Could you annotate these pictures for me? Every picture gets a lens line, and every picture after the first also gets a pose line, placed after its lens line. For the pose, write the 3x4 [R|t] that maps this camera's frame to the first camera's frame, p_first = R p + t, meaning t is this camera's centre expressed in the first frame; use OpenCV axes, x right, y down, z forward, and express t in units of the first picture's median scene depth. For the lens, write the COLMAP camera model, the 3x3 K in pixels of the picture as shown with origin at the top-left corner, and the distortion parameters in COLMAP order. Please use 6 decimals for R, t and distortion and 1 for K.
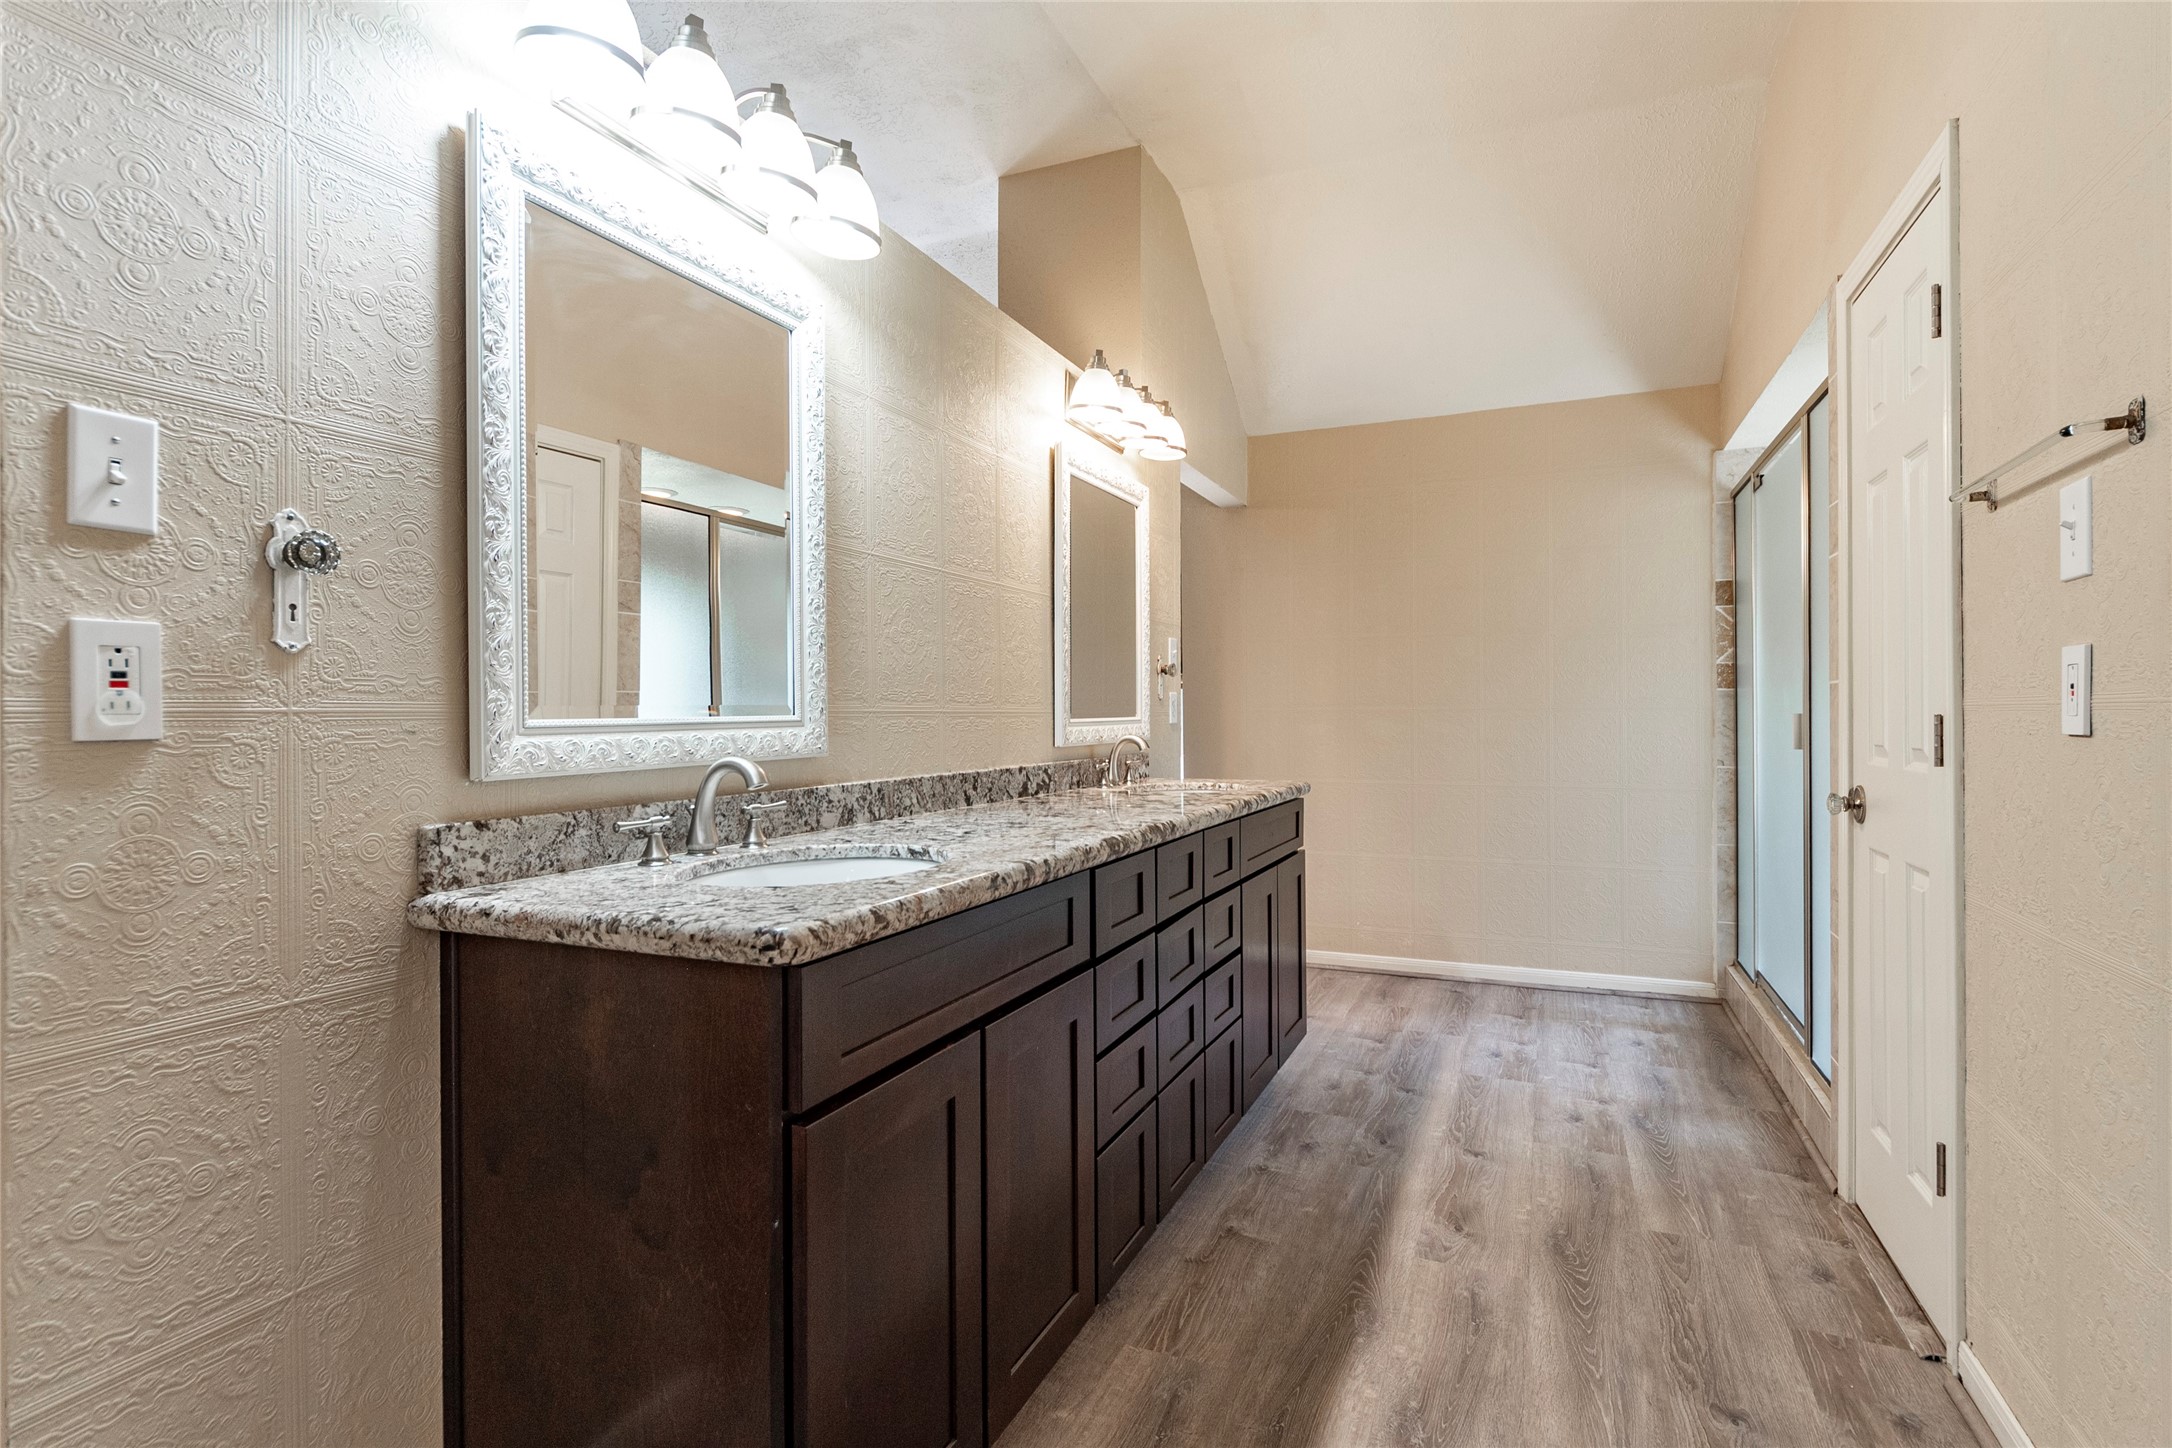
lens RADIAL K [[1050.7, 0, 1091.3], [0, 1050.7, 712.3], [0, 0, 1]] dist [0.001191, -0.000473]
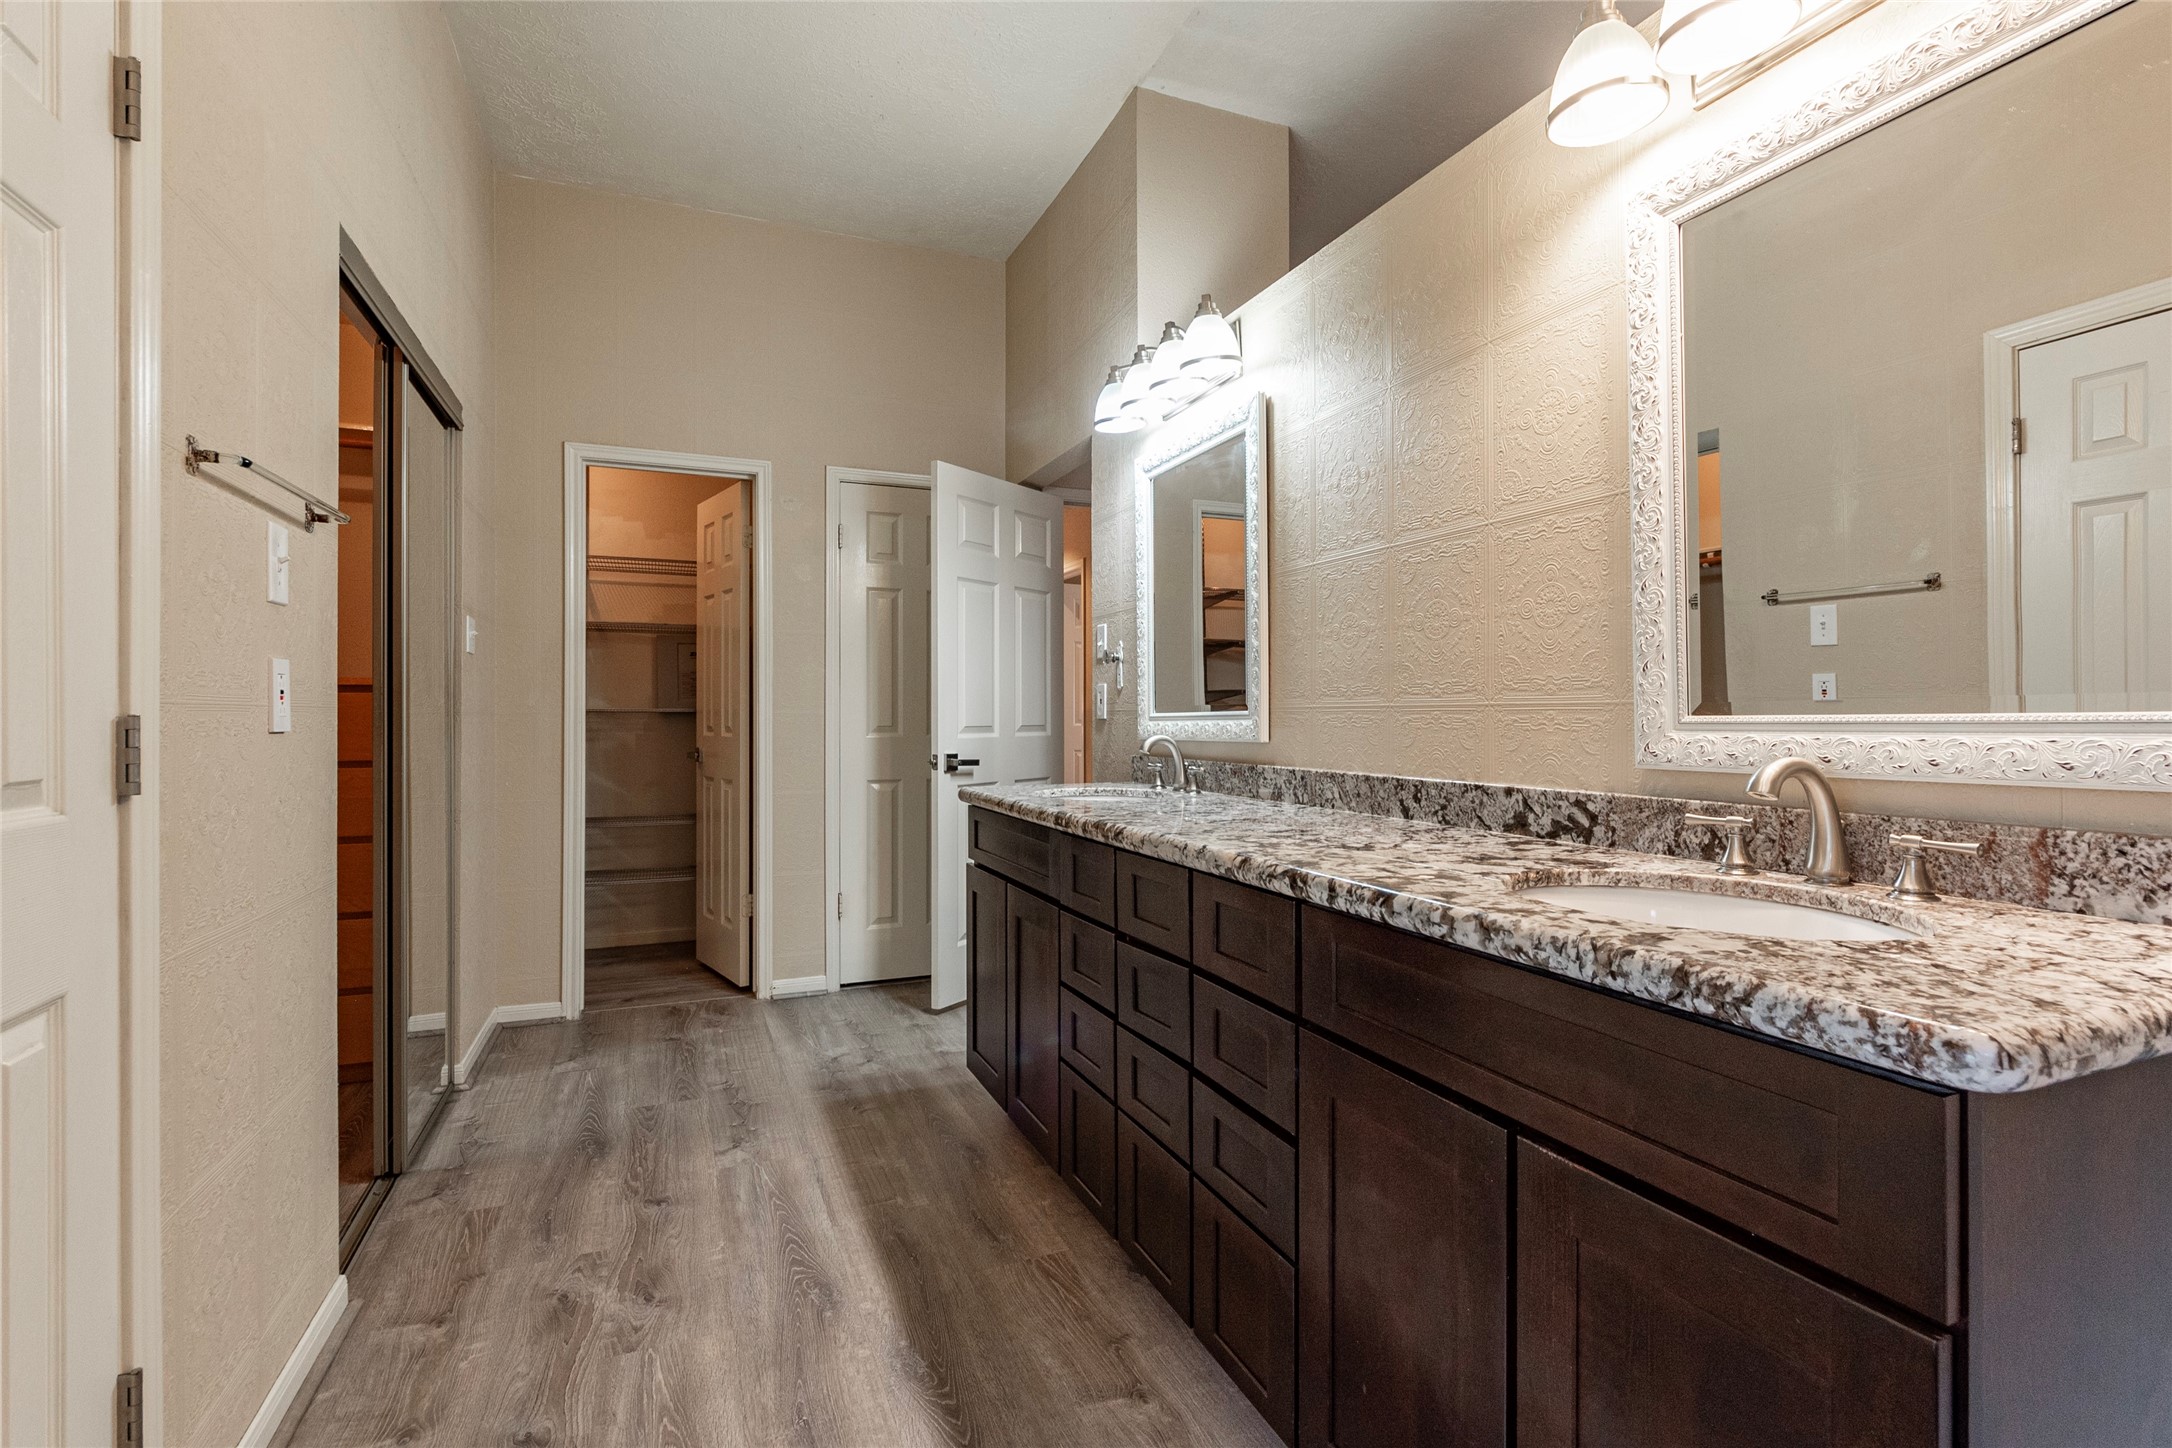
lens RADIAL K [[1019.2, 0, 1098.9], [0, 1019.2, 720.5], [0, 0, 1]] dist [-0.001288, -0.000414]
pose [[-0.687263, 0.001560, -0.726407, 0.689397], [-0.001368, 0.999993, 0.003443, 0.009866], [0.726408, 0.003360, -0.687256, 1.499170]]
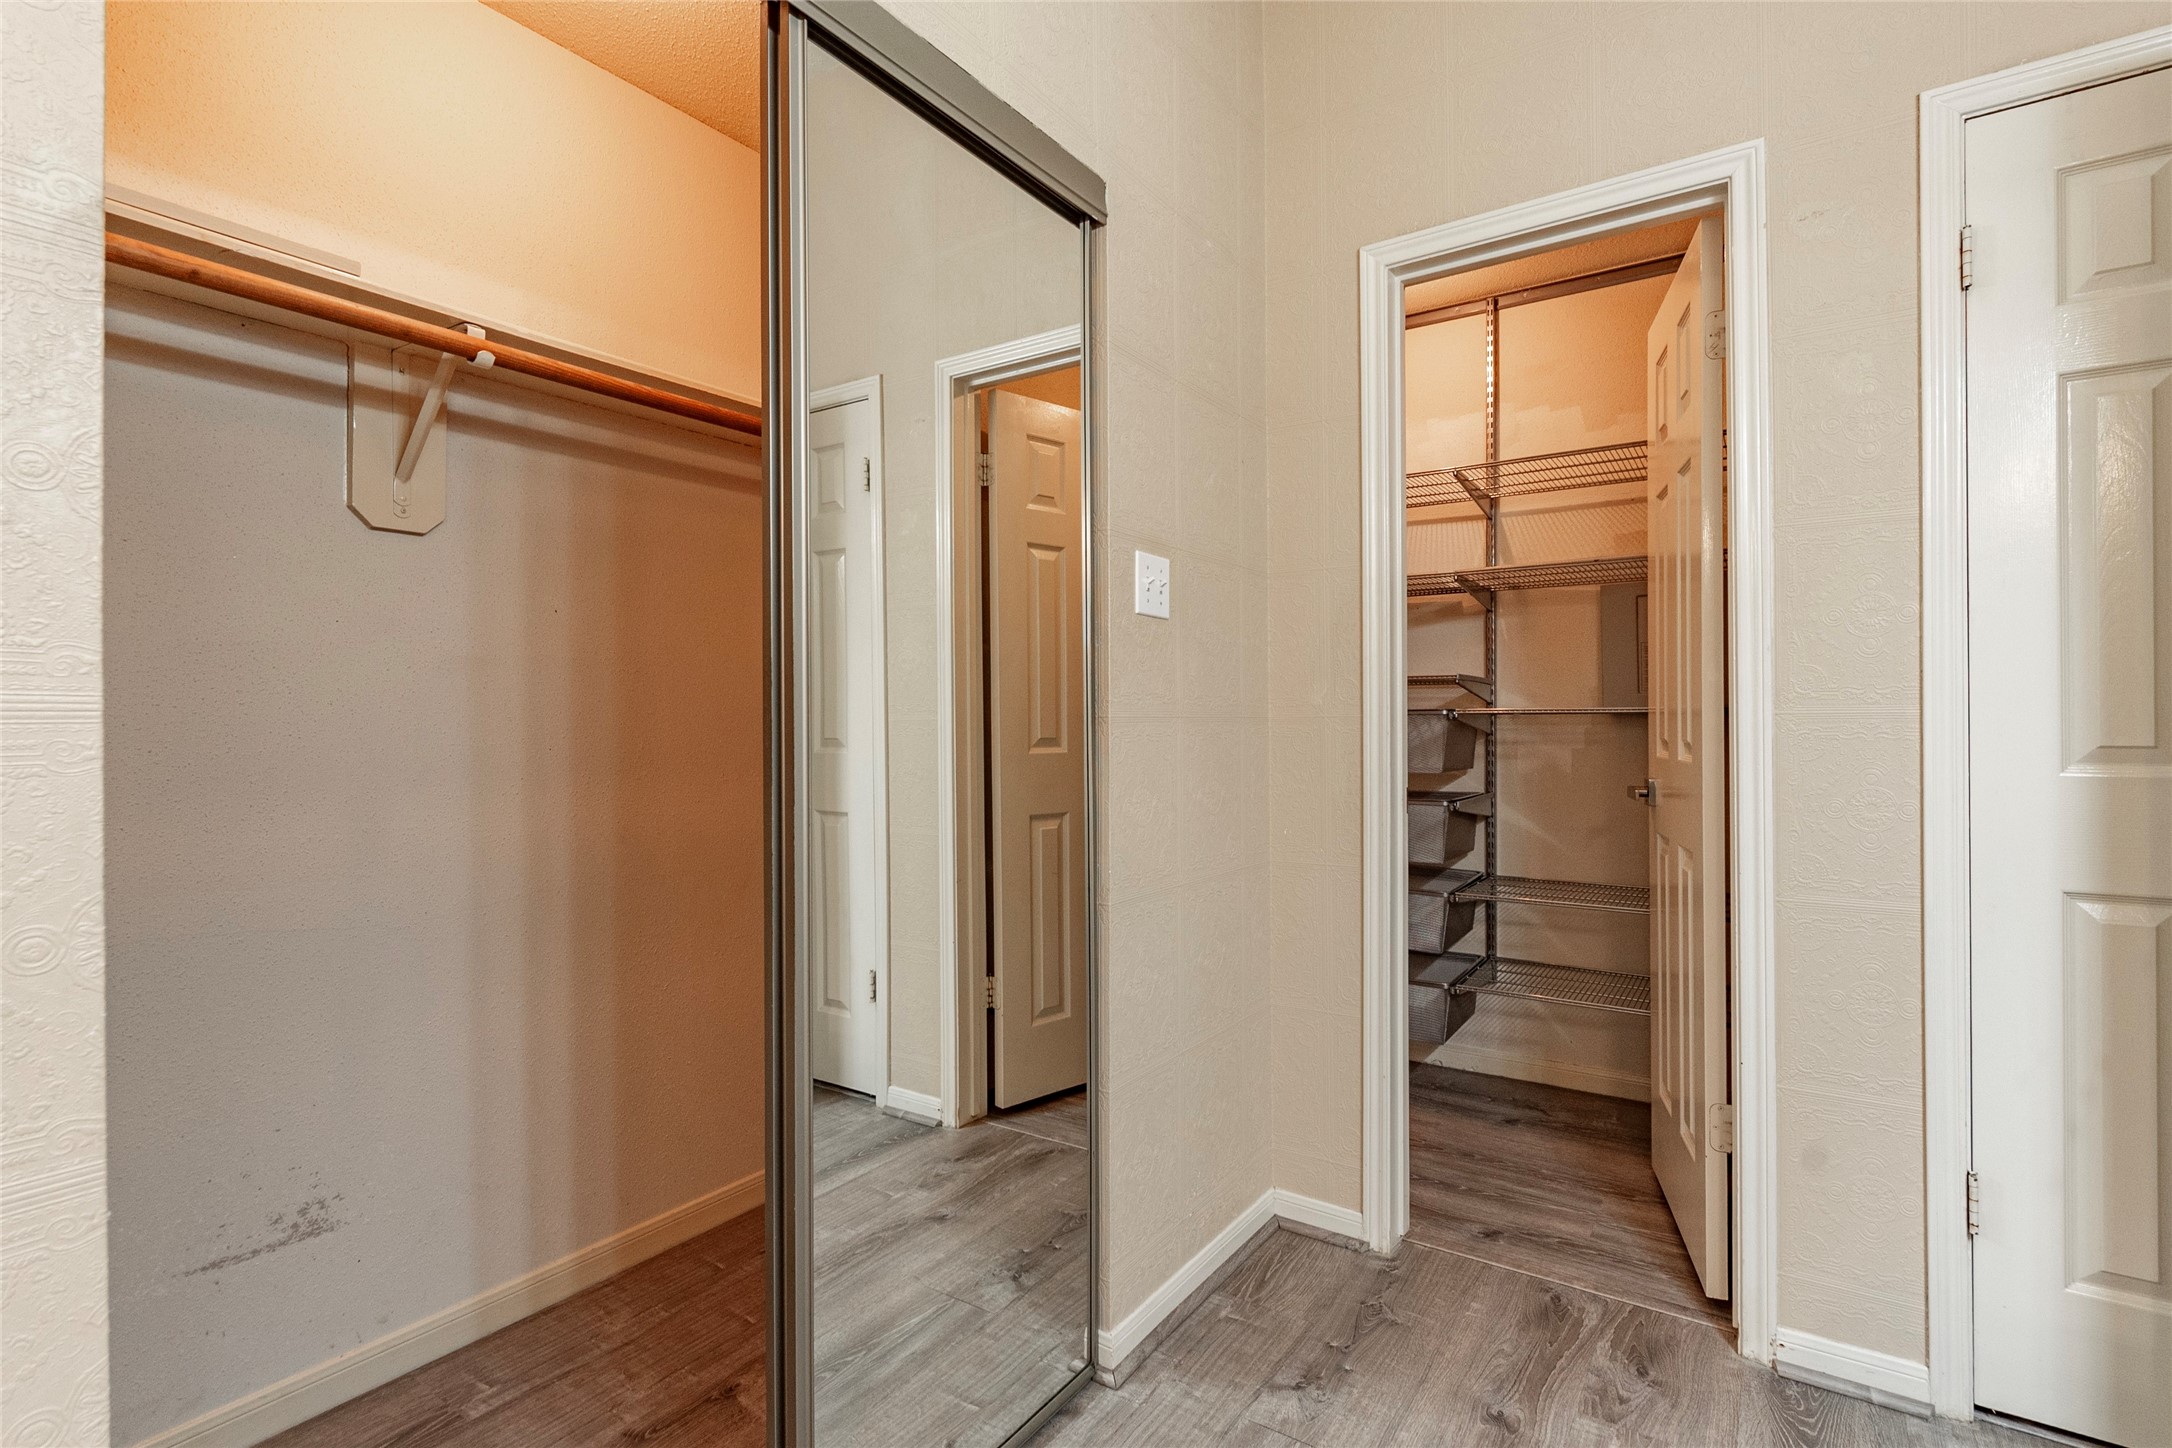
lens RADIAL K [[1019.2, 0, 1101.0], [0, 1019.2, 719.8], [0, 0, 1]] dist [-0.001288, -0.000414]
pose [[-0.985597, 0.005210, 0.169031, 0.449222], [0.004634, 0.999982, -0.003803, 0.009804], [-0.169048, -0.002965, -0.985603, 1.142202]]
